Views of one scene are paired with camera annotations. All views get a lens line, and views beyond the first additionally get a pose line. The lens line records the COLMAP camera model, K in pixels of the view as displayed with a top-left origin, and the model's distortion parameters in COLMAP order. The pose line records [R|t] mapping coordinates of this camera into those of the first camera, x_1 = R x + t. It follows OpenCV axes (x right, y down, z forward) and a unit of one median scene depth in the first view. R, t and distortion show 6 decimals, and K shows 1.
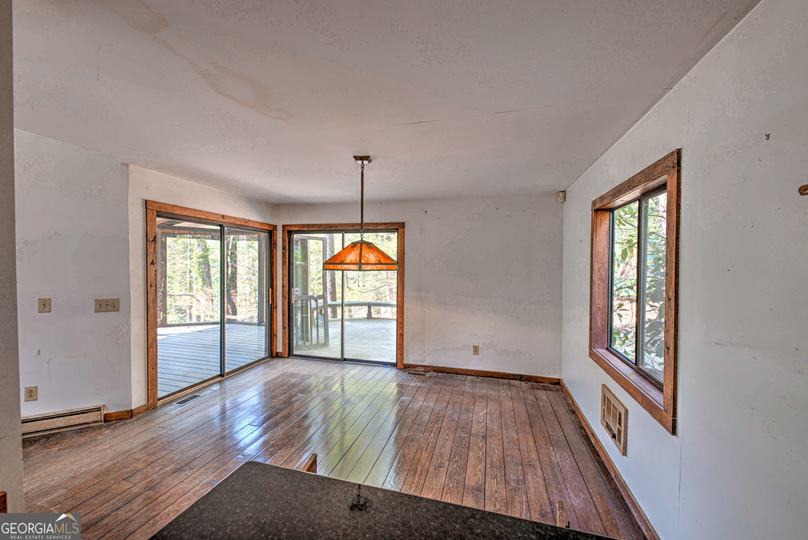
lens RADIAL K [[322.4, 0, 399.2], [0, 322.4, 268.8], [0, 0, 1]] dist [0.006151, -0.004512]
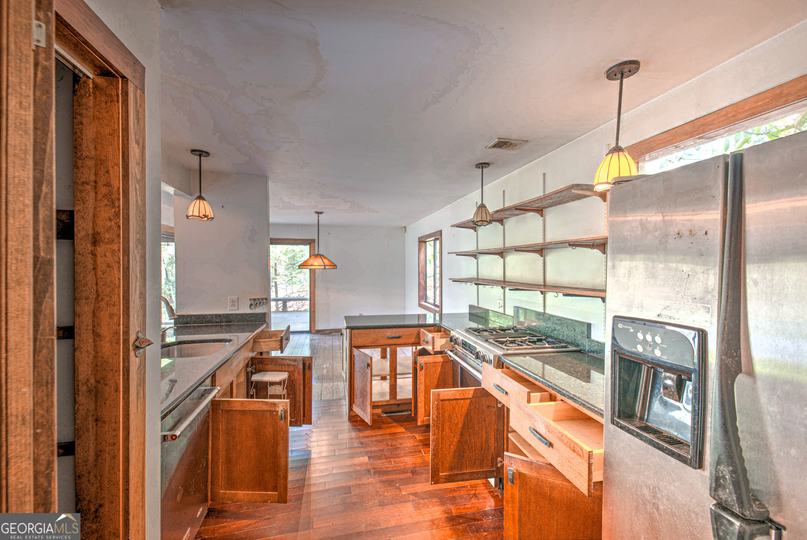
lens RADIAL K [[322.0, 0, 403.5], [0, 322.0, 268.8], [0, 0, 1]] dist [0.006151, -0.004512]
pose [[0.880514, -0.010382, 0.473907, -0.536233], [0.014579, 0.999880, -0.005183, 0.020134], [-0.473797, 0.011473, 0.880560, -0.888651]]
